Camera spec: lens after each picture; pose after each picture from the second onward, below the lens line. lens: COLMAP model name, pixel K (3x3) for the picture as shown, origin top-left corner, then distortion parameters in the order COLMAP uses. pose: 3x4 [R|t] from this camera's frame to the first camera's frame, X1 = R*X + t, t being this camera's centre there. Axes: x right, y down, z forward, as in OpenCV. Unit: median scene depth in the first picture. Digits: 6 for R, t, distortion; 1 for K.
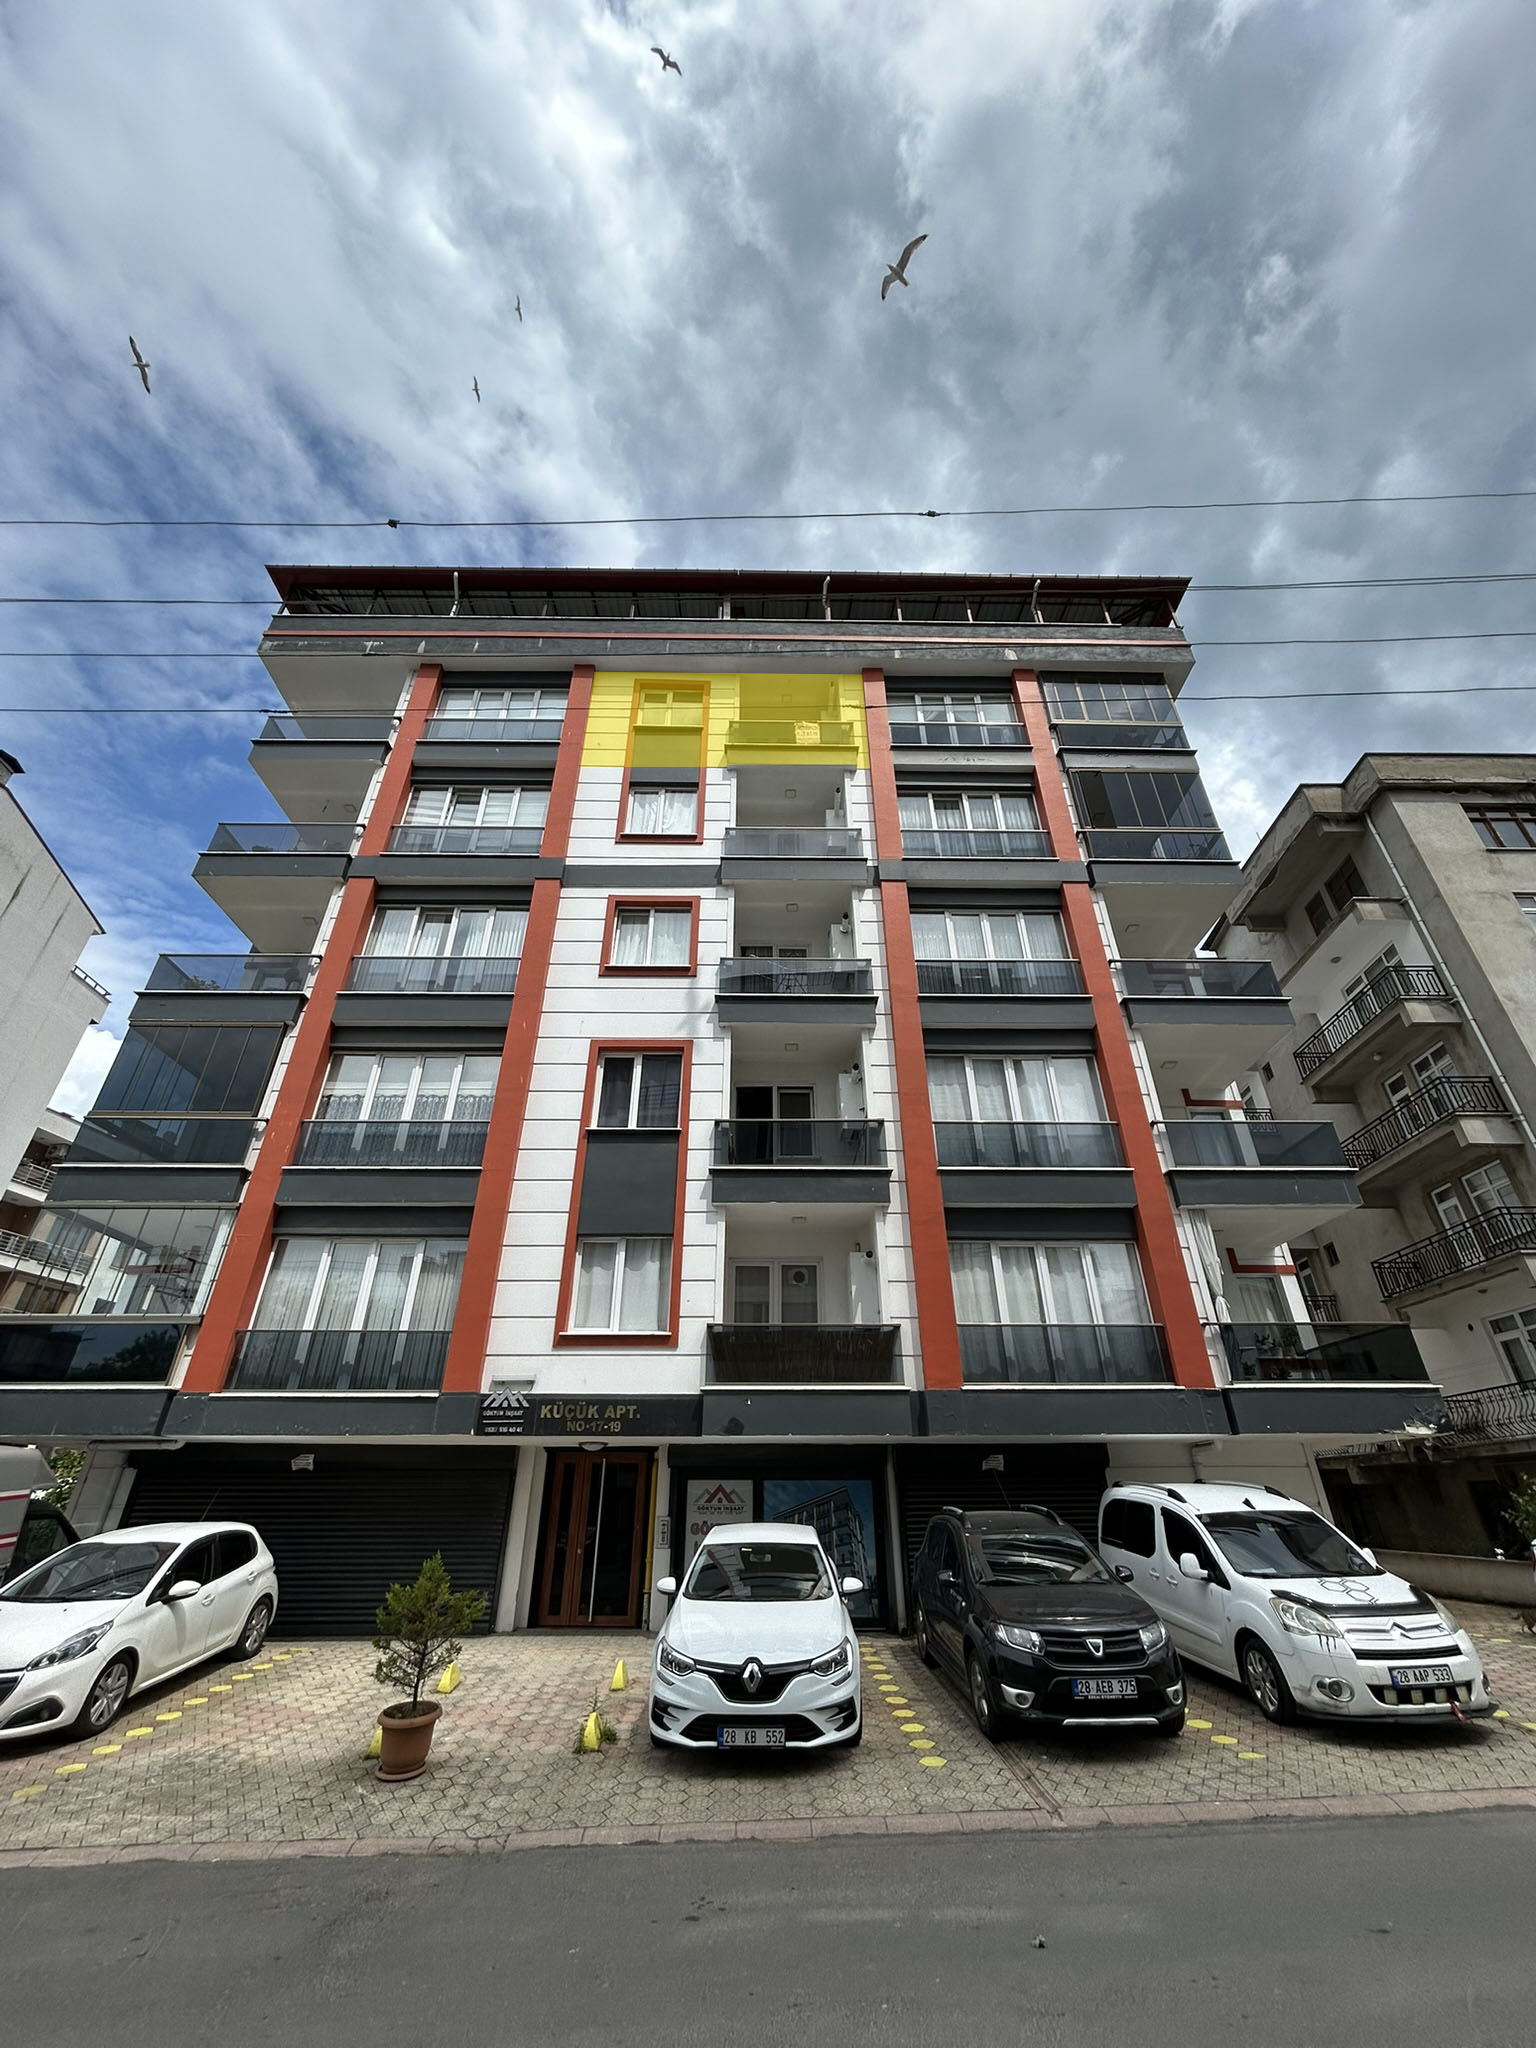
lens RADIAL K [[824.8, 0, 766.1], [0, 824.8, 1037.4], [0, 0, 1]] dist [-0.001787, 0.001833]
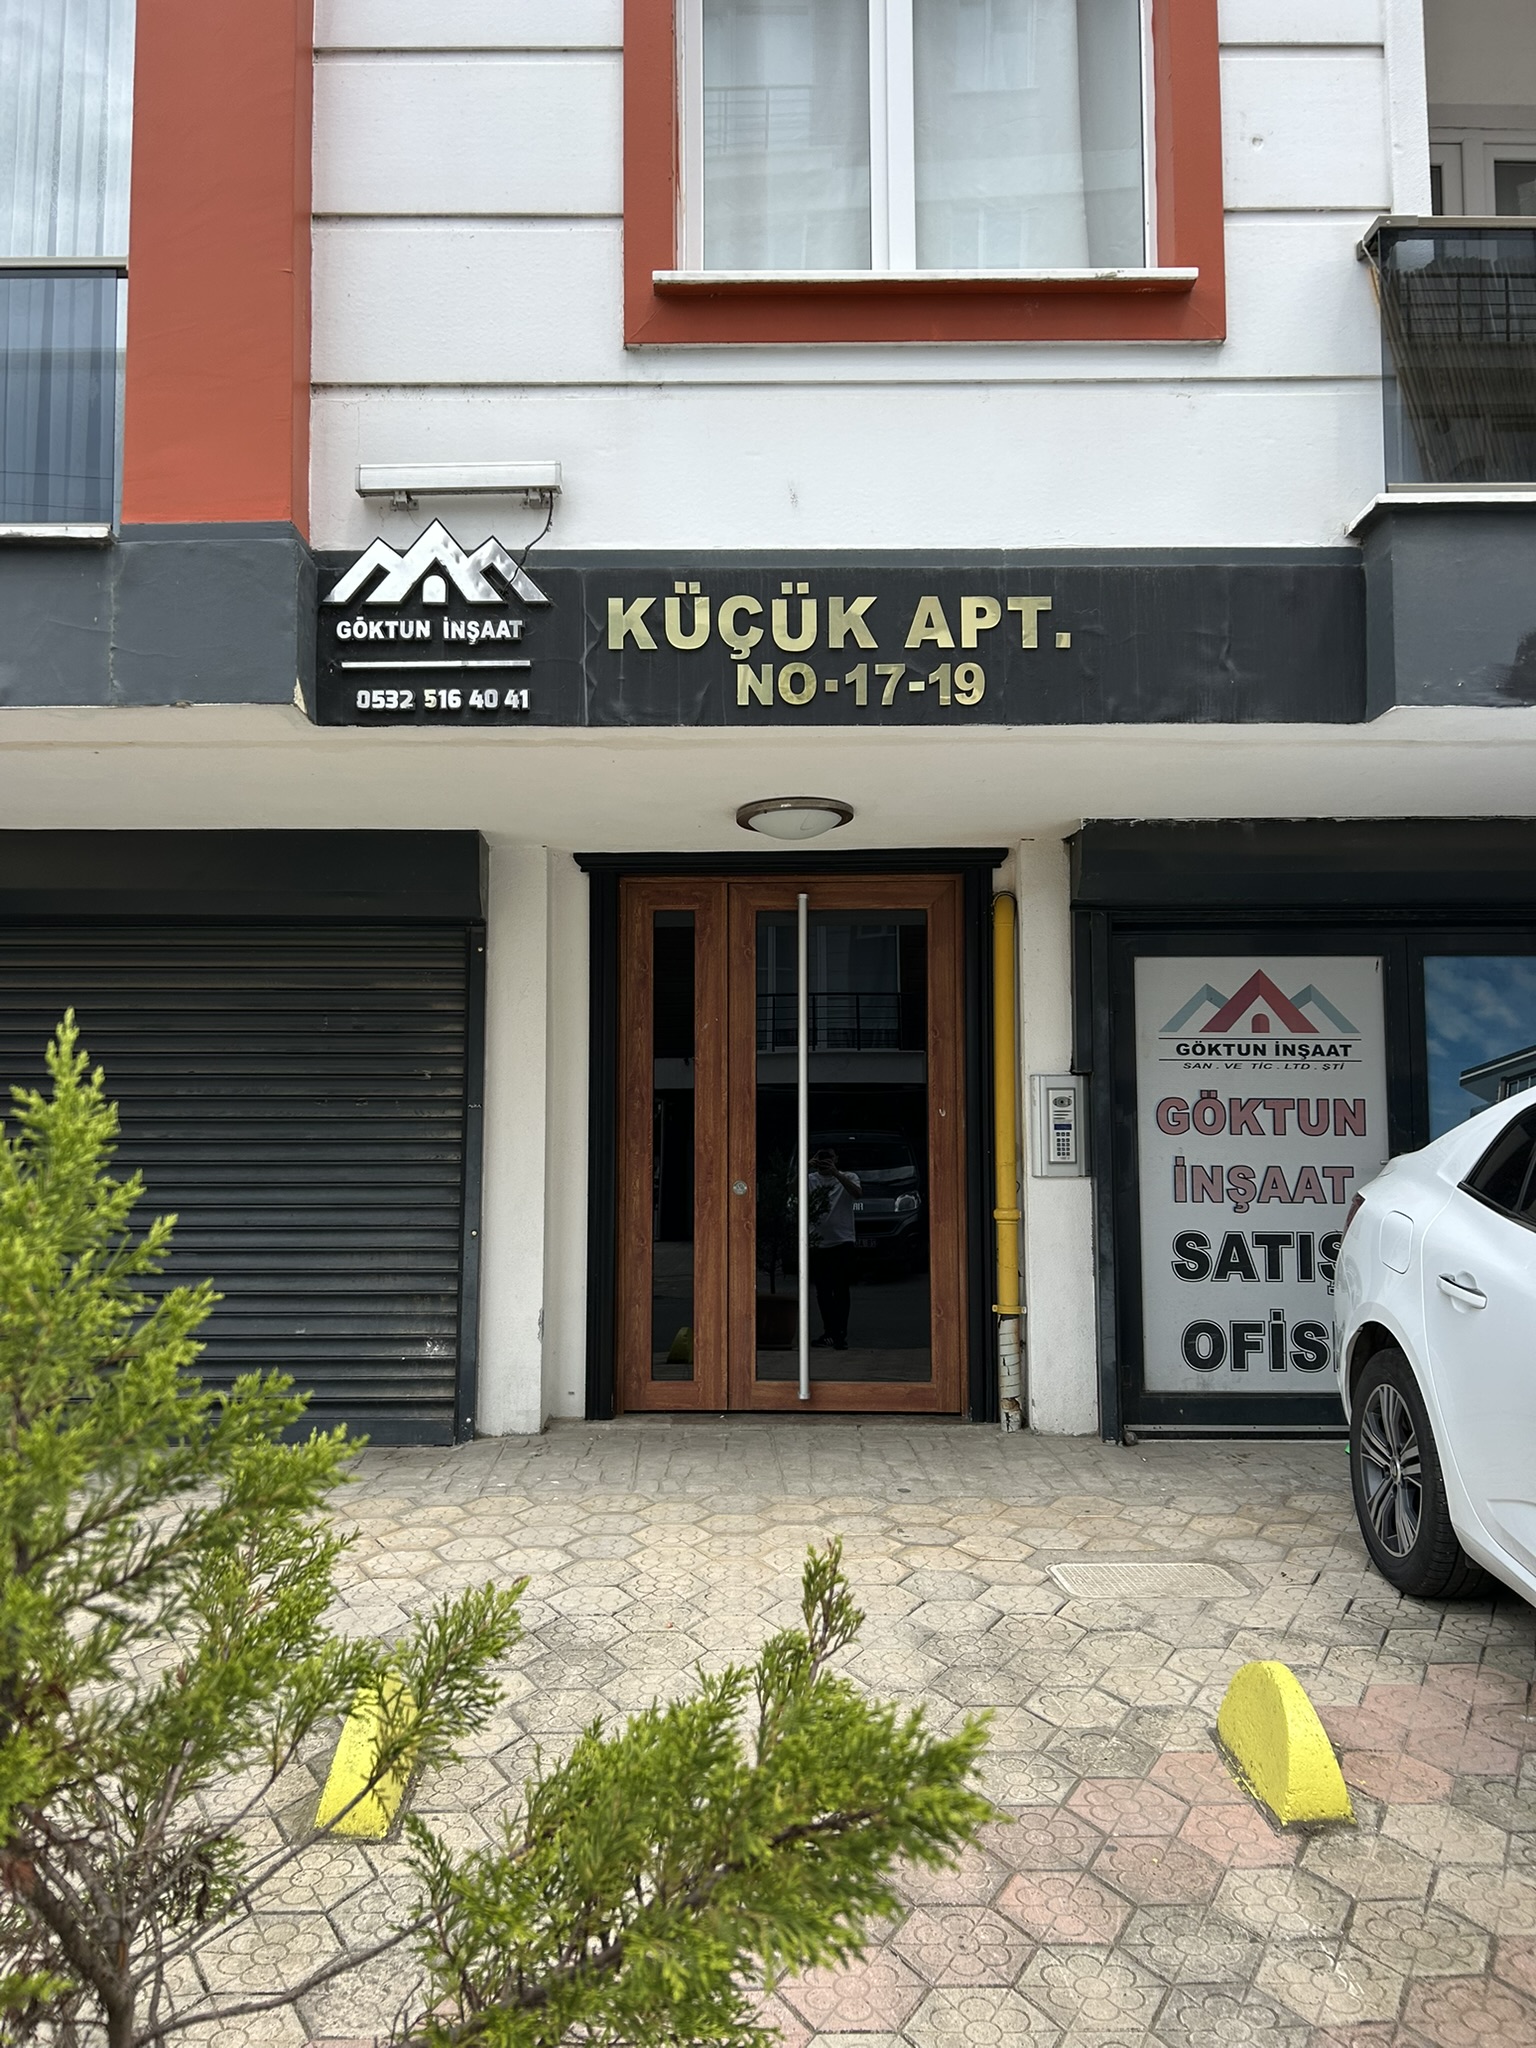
lens RADIAL K [[1520.7, 0, 767.4], [0, 1520.7, 1028.2], [0, 0, 1]] dist [0.030629, -0.005986]
pose [[0.999931, -0.002992, -0.011369, -0.217021], [0.007586, 0.903023, 0.429525, 0.362300], [0.008981, -0.429581, 0.902984, 0.572229]]
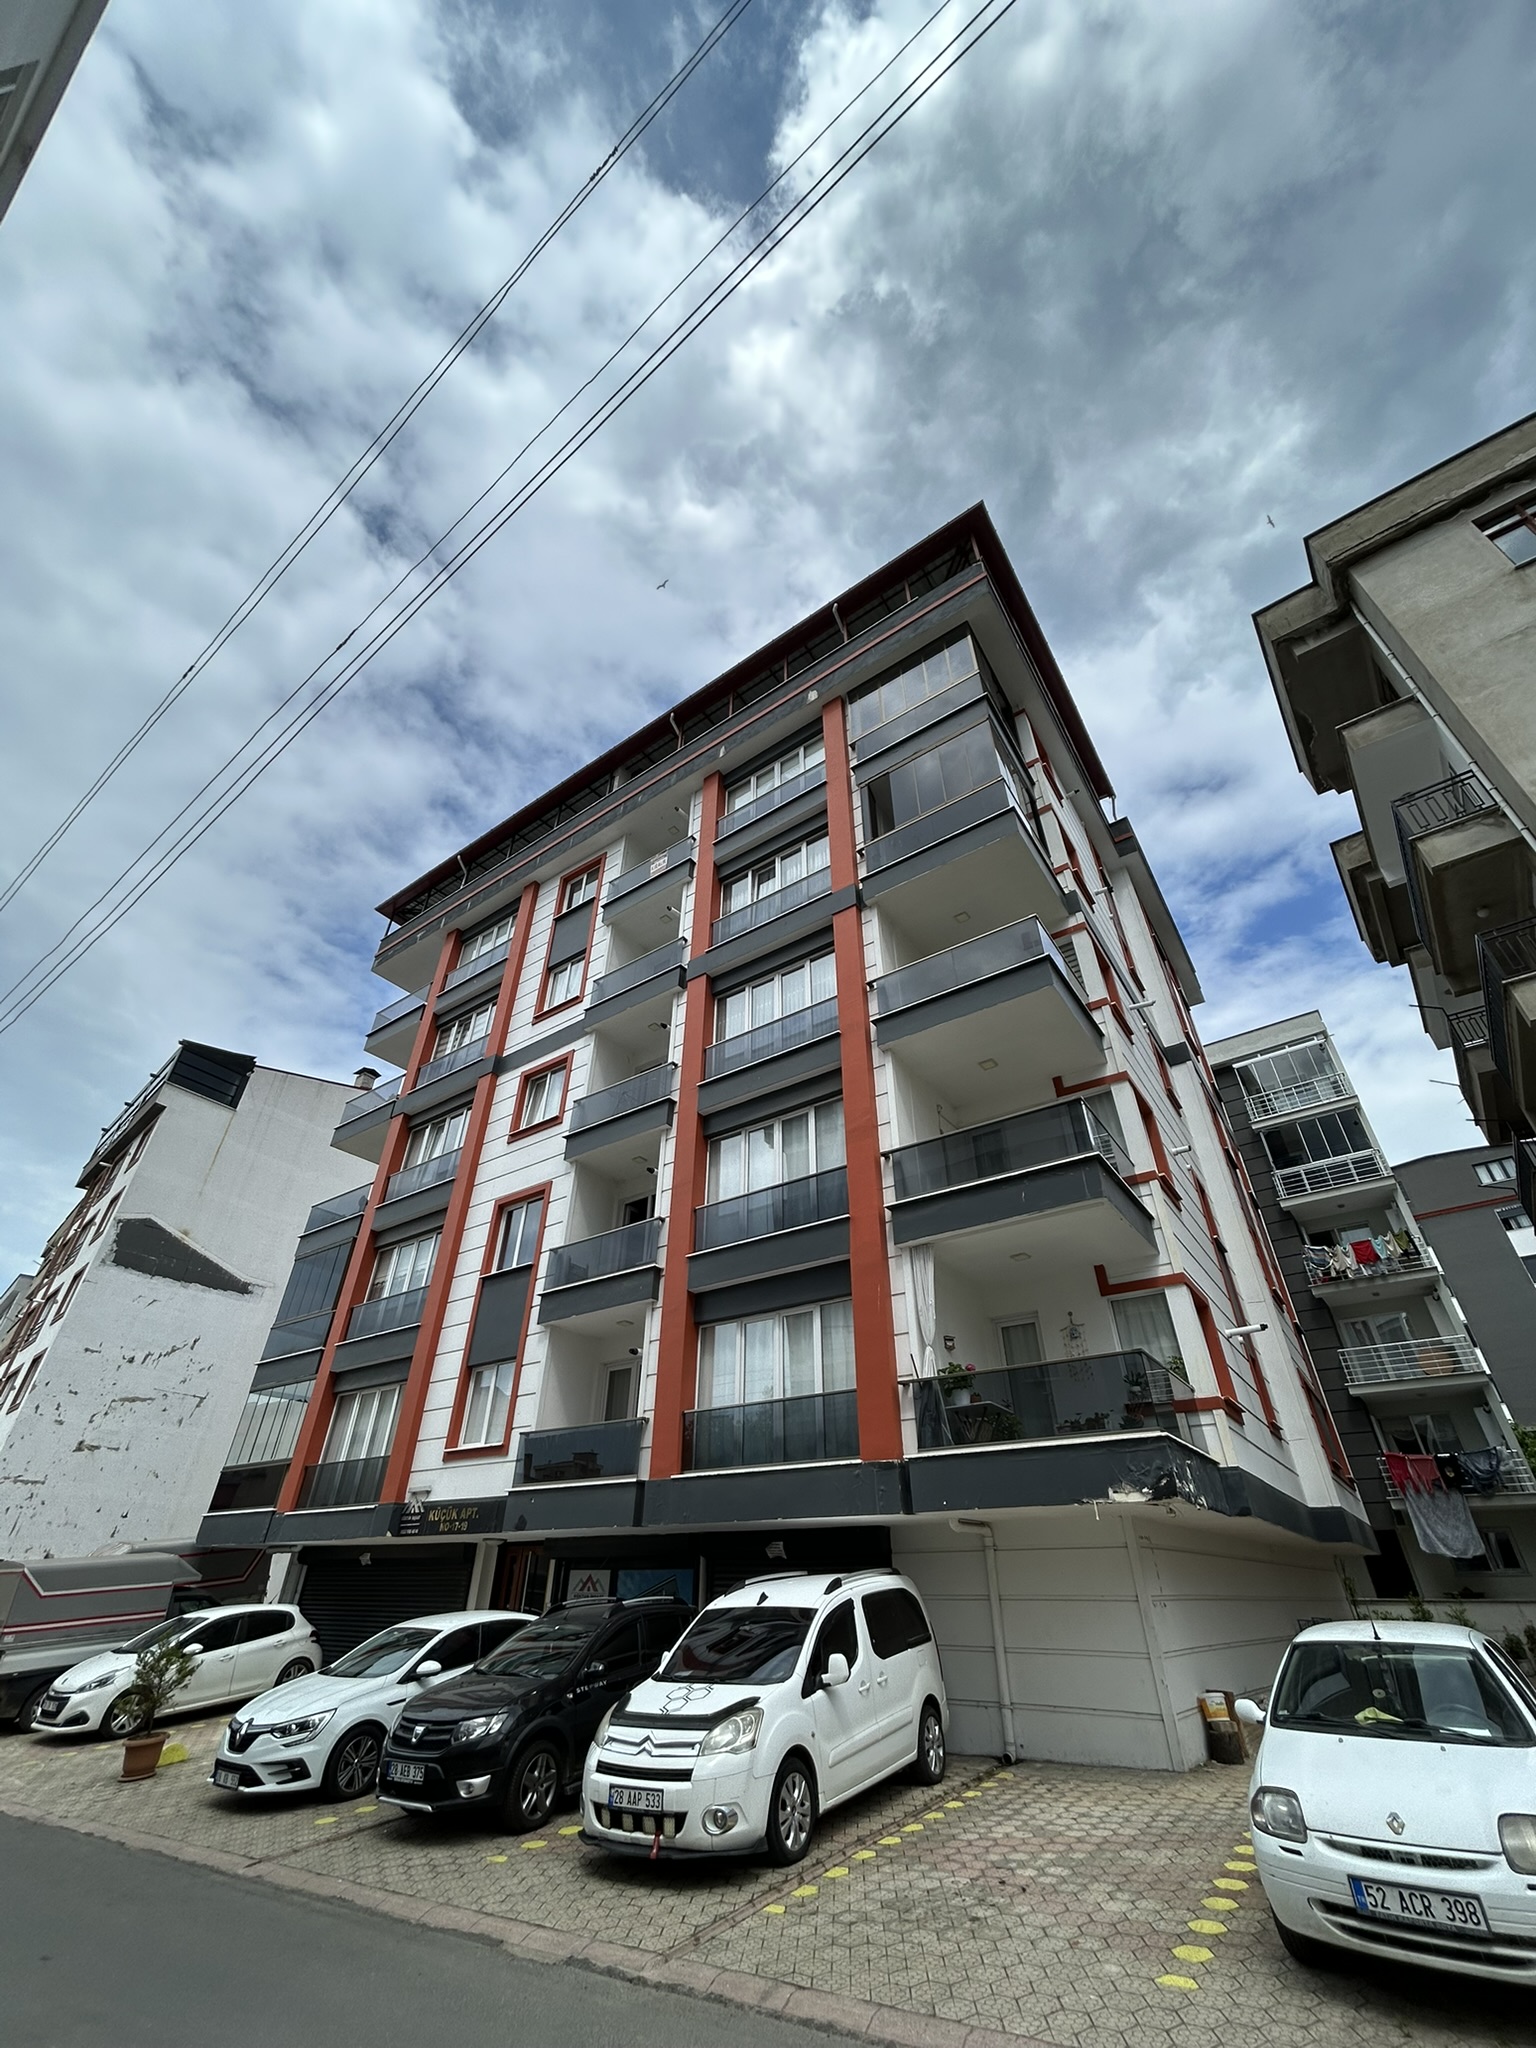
lens RADIAL K [[824.8, 0, 771.0], [0, 824.8, 1031.0], [0, 0, 1]] dist [-0.001787, 0.001833]
pose [[0.806274, -0.327606, -0.492540, 0.985116], [0.290300, 0.944612, -0.153081, 0.088414], [0.515410, -0.019559, 0.856721, 0.182492]]
